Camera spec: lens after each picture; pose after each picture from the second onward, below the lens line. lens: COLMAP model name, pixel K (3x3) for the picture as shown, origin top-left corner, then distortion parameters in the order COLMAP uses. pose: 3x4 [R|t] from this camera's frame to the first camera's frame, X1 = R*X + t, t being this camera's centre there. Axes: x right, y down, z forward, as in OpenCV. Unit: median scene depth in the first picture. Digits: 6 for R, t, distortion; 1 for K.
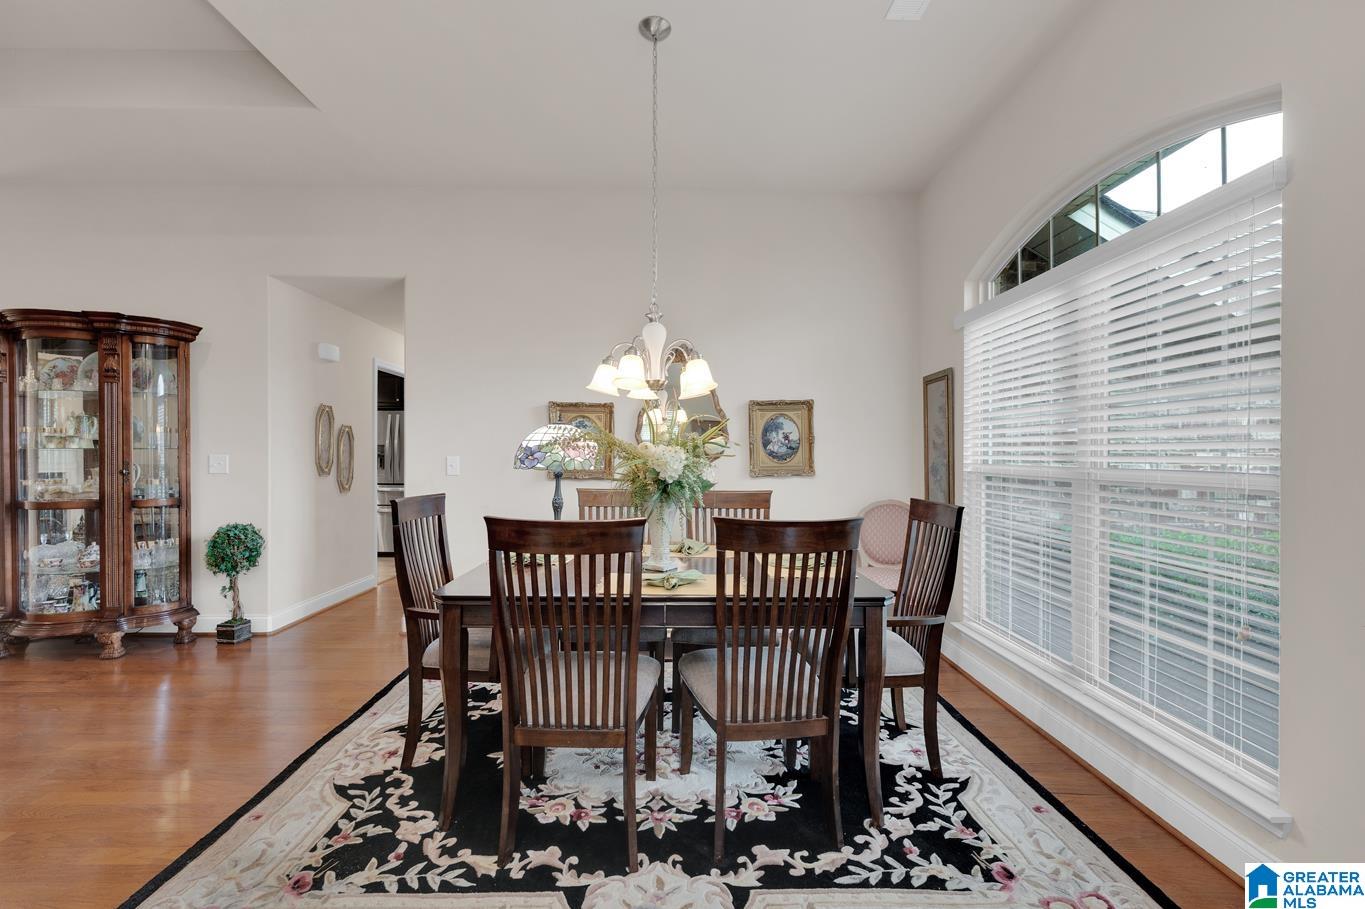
lens RADIAL K [[591.7, 0, 683.2], [0, 591.7, 459.0], [0, 0, 1]] dist [-0.000398, -0.000125]
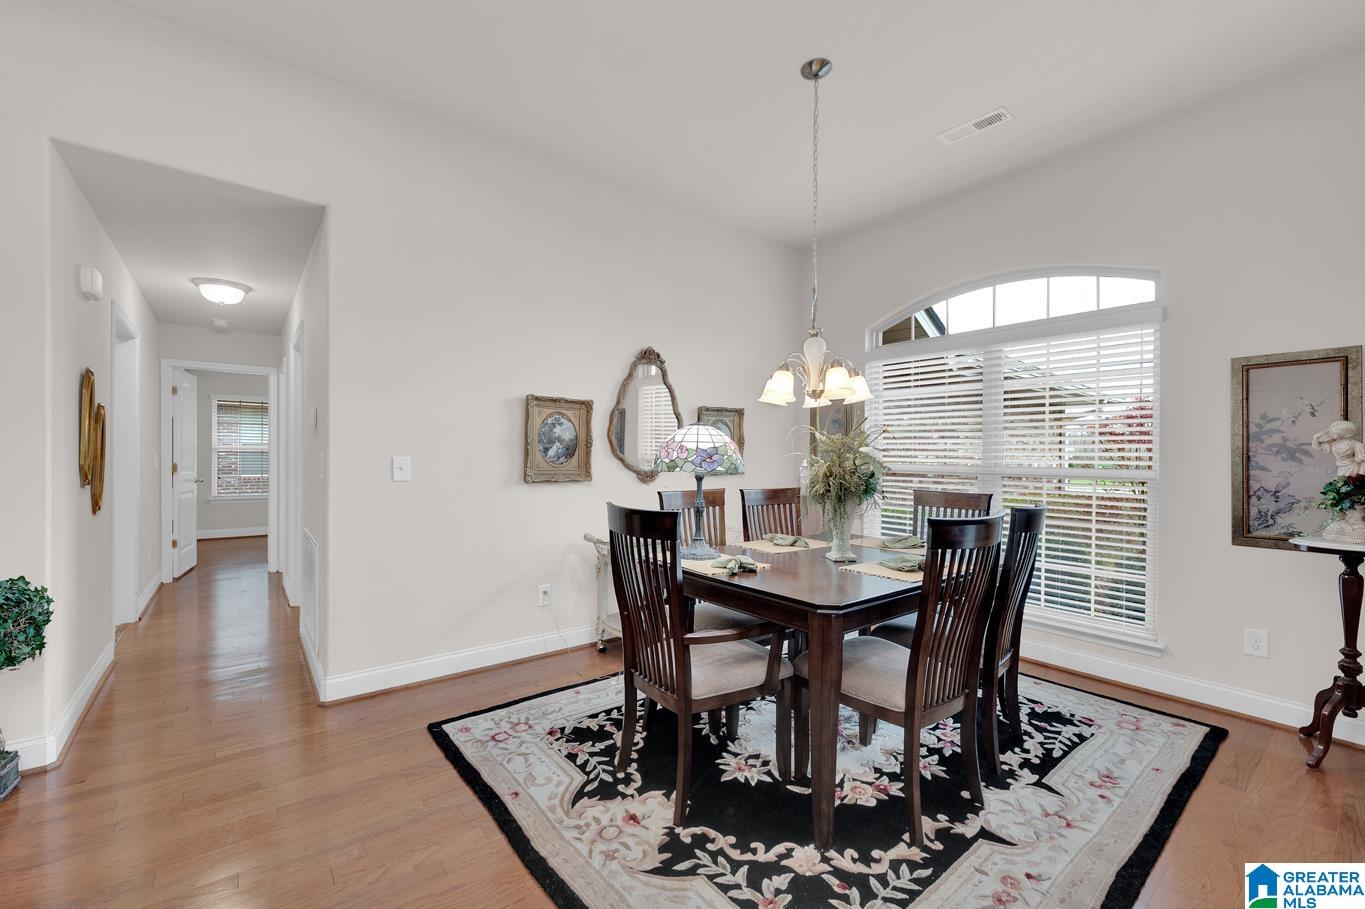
lens RADIAL K [[562.1, 0, 682.5], [0, 562.1, 454.5], [0, 0, 1]] dist [0.000285, 0.000038]
pose [[0.789647, 0.007990, 0.613510, -1.053527], [-0.005414, 0.999967, -0.006055, -0.006925], [-0.613538, 0.001460, 0.789664, 0.383627]]
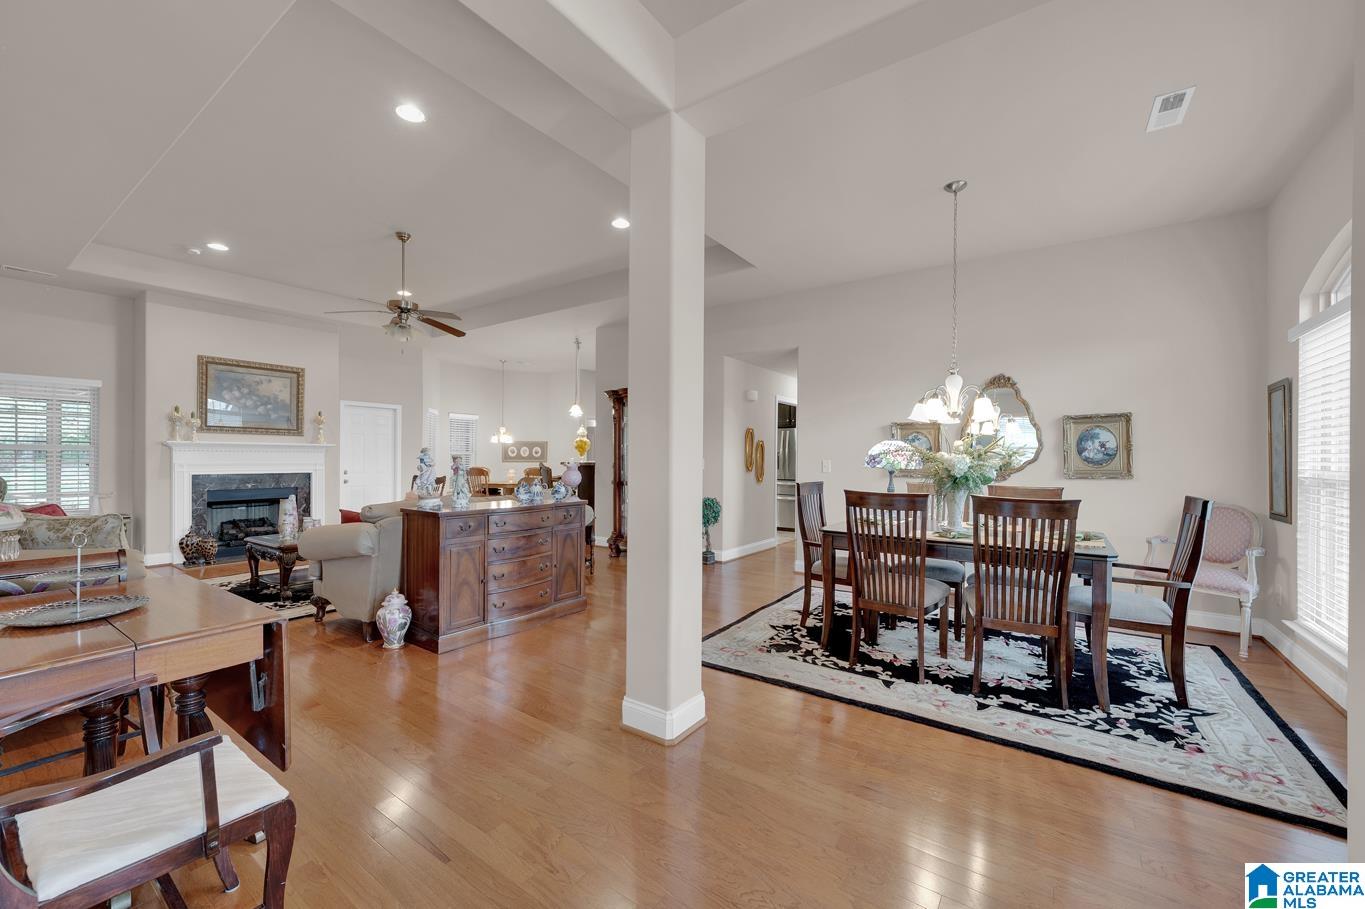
lens RADIAL K [[539.5, 0, 682.7], [0, 539.5, 460.3], [0, 0, 1]] dist [0.001735, -0.000062]
pose [[0.810799, 0.004739, -0.585306, 0.243591], [-0.008517, 0.999957, -0.003703, 0.006587], [0.585263, 0.007987, 0.810804, -0.673205]]
